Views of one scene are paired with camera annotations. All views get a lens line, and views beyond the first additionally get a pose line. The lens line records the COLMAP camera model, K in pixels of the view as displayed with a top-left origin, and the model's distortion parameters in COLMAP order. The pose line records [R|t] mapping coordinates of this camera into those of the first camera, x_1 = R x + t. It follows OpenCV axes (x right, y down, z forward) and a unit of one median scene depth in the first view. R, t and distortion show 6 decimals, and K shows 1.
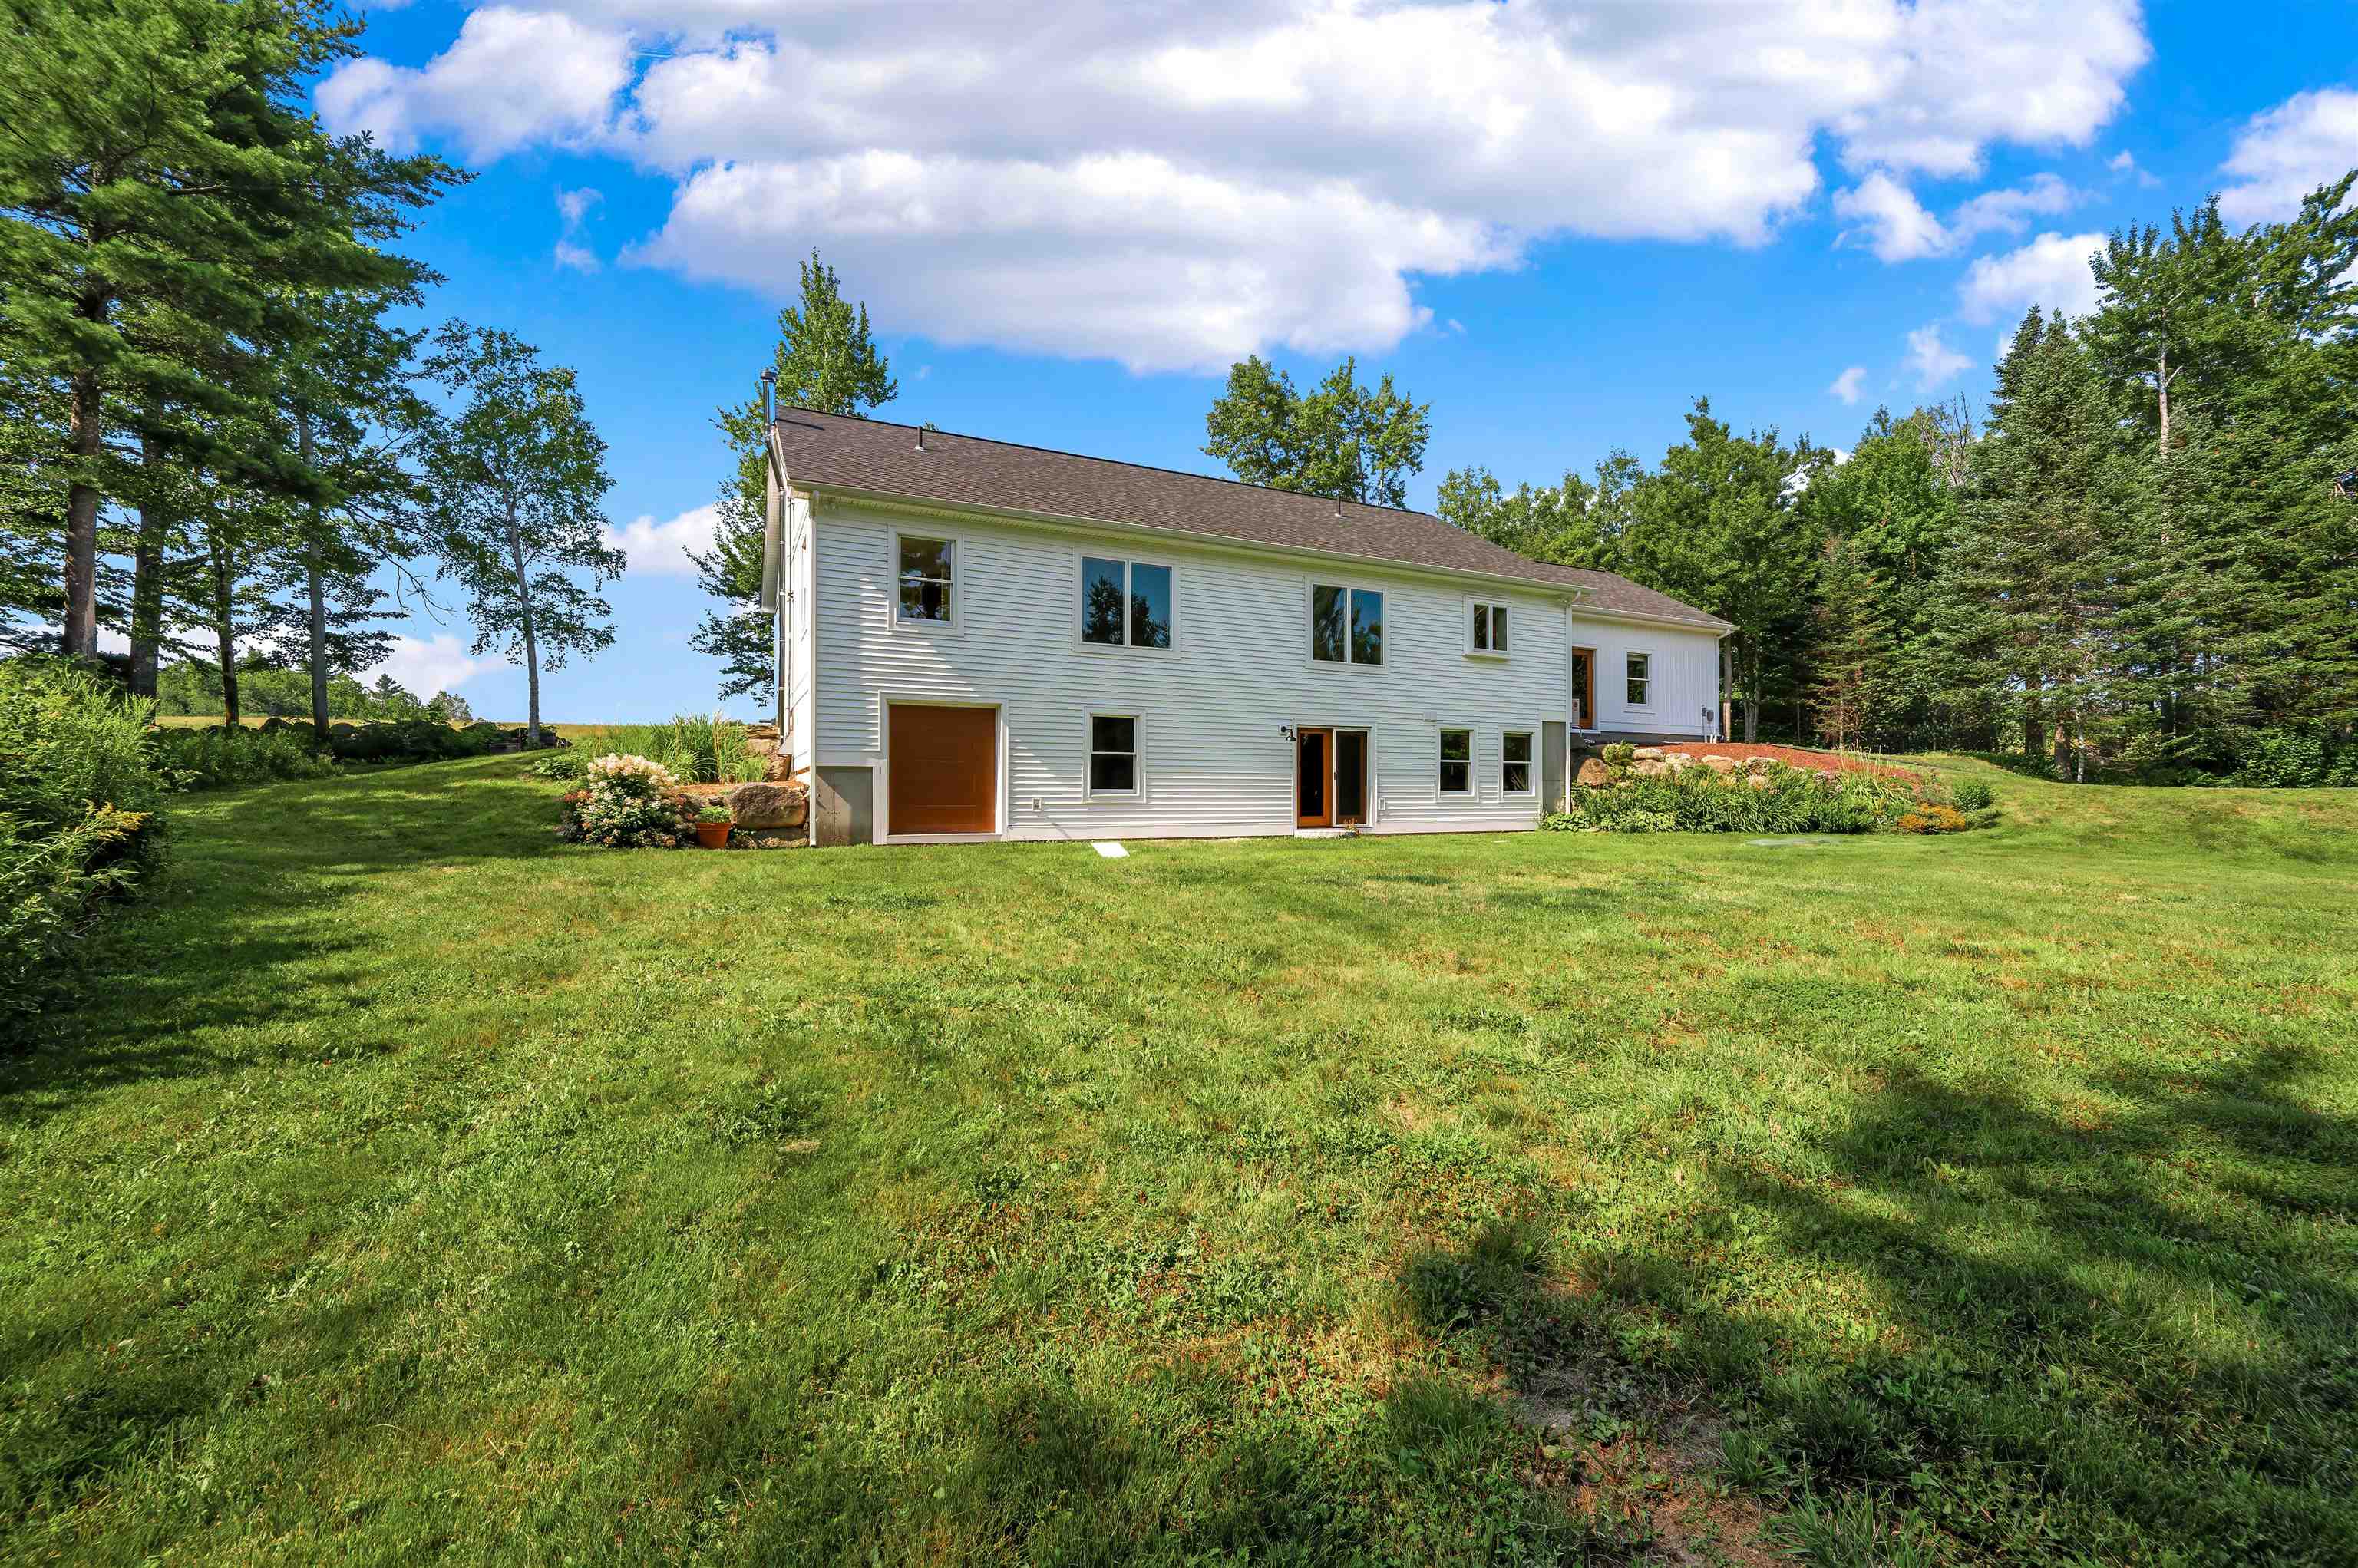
lens RADIAL K [[965.3, 0, 1176.0], [0, 965.3, 767.6], [0, 0, 1]] dist [0.000349, 0.000119]
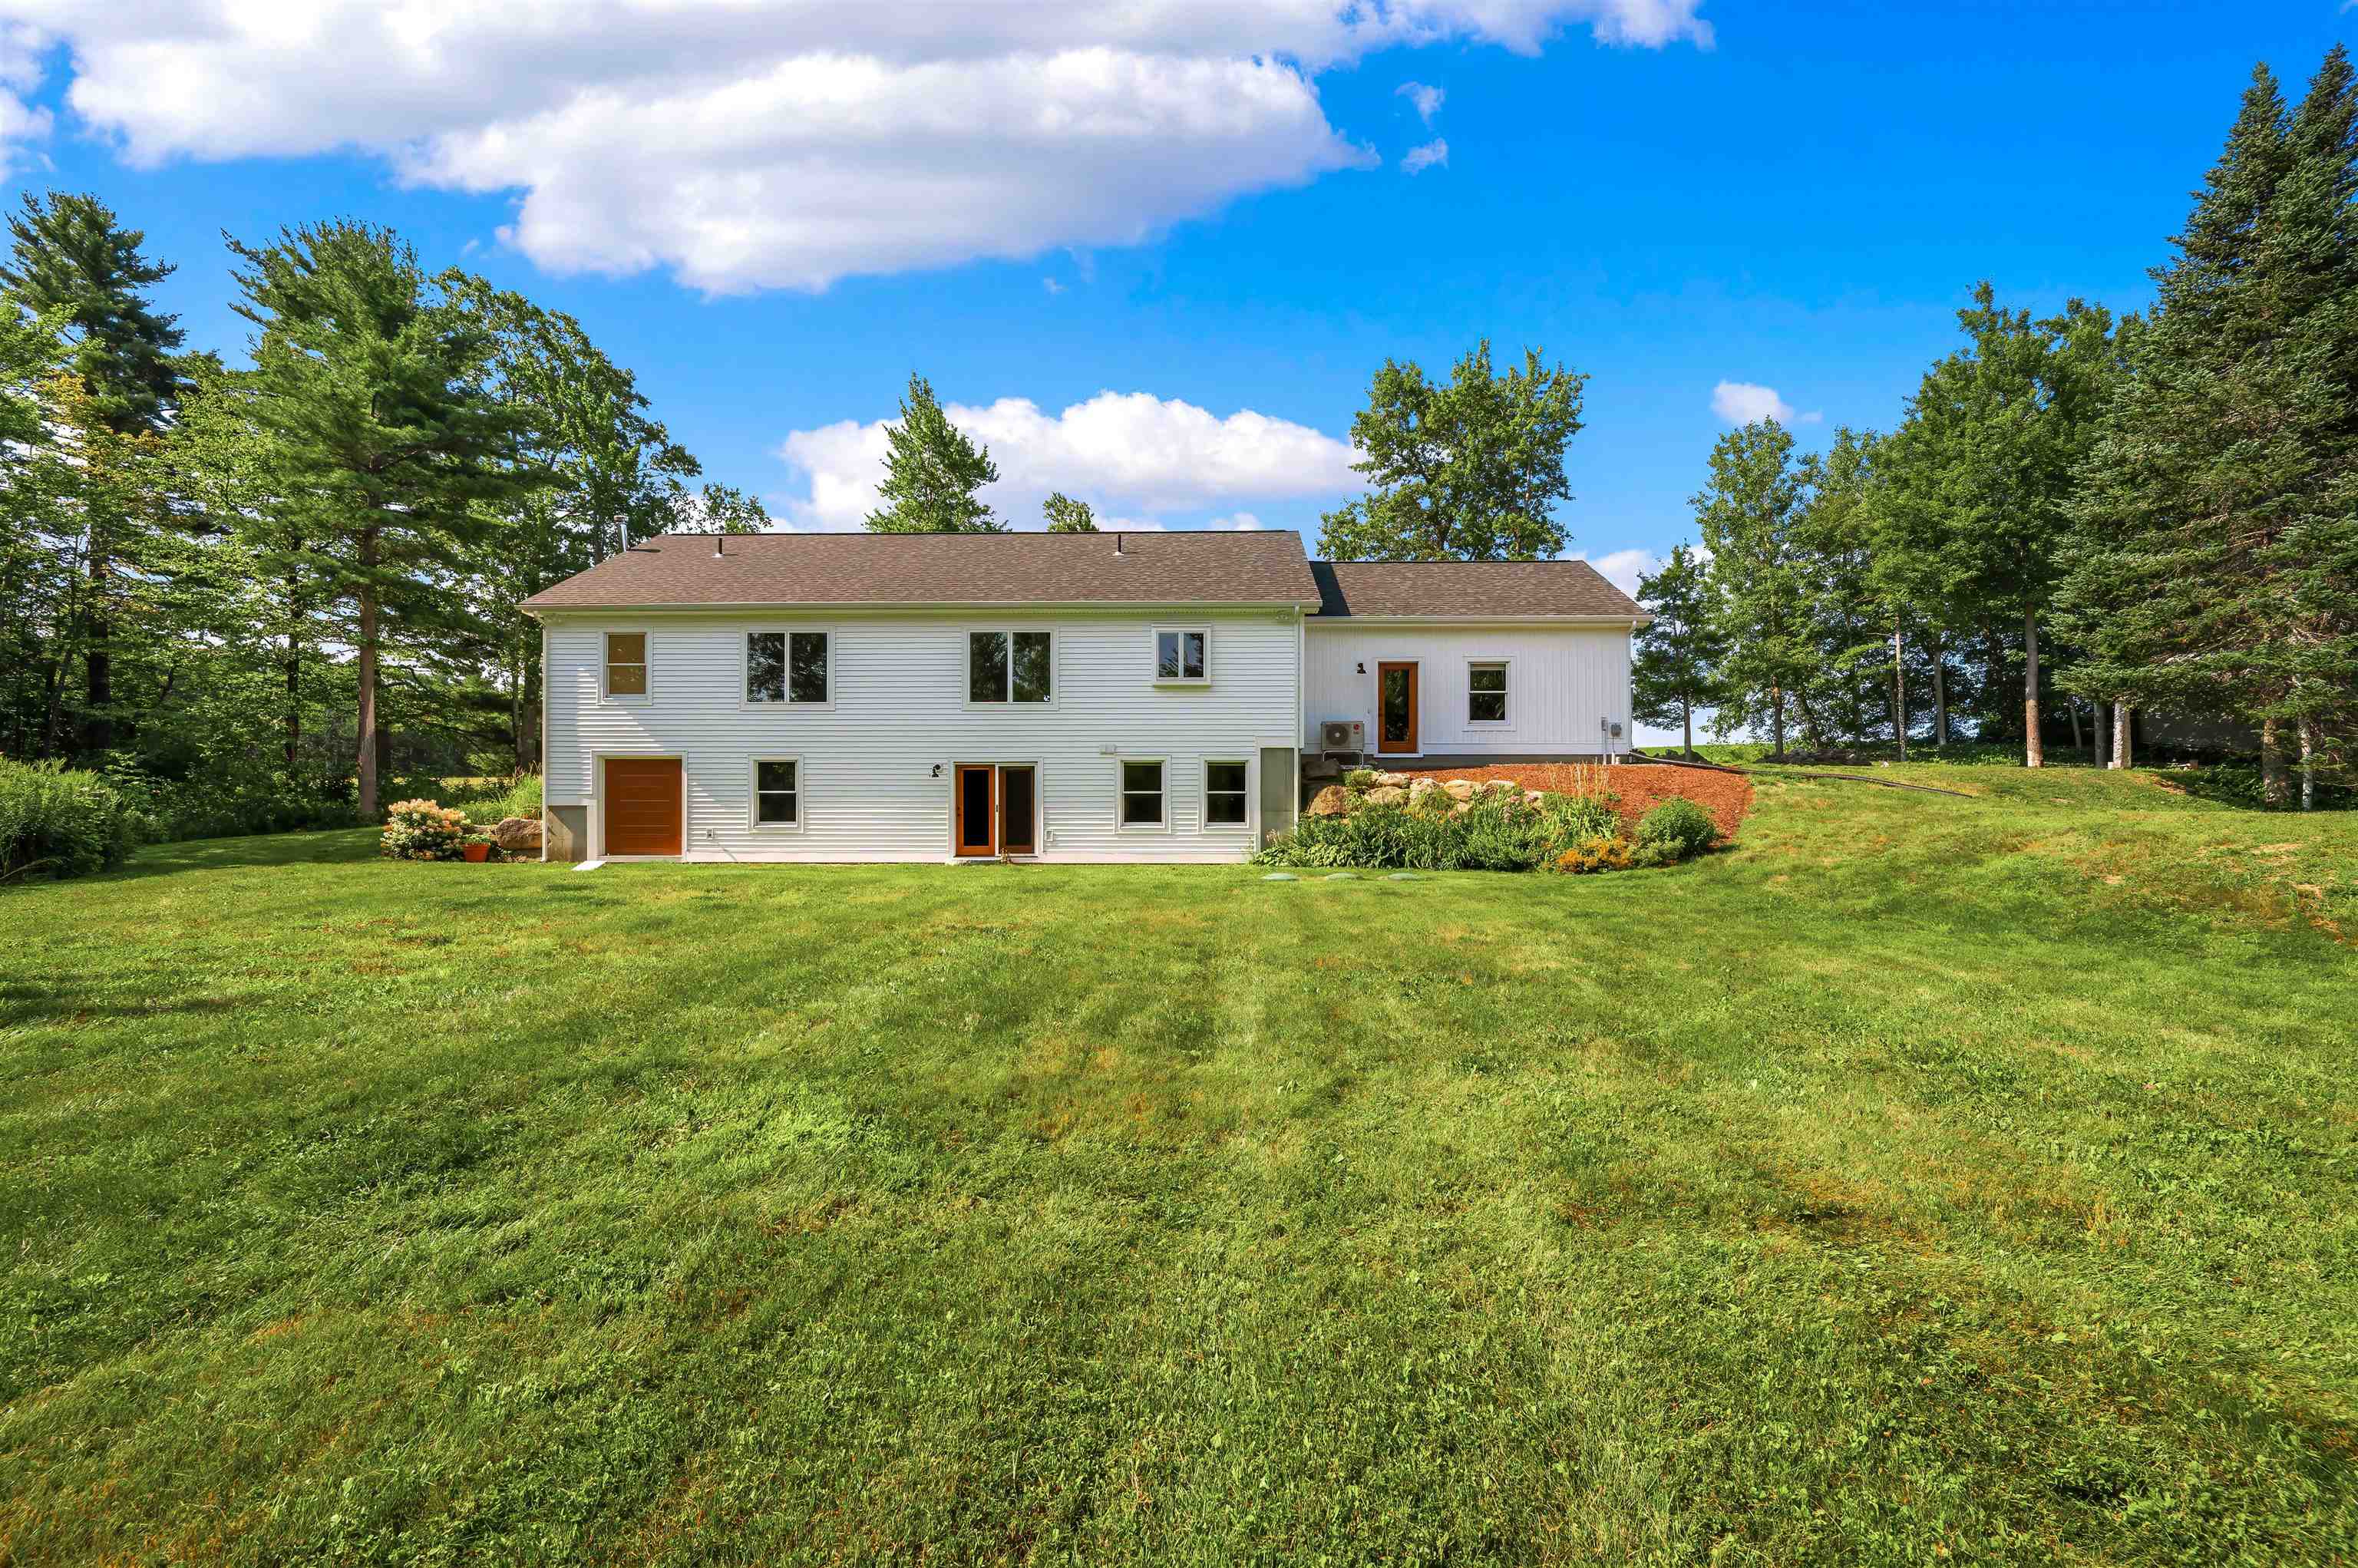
lens RADIAL K [[965.3, 0, 1173.9], [0, 965.3, 809.9], [0, 0, 1]] dist [0.000349, 0.000119]
pose [[0.879922, -0.007360, -0.475061, 0.837385], [0.012359, 0.999896, 0.007400, 0.004606], [0.474957, -0.012382, 0.879922, 0.148712]]
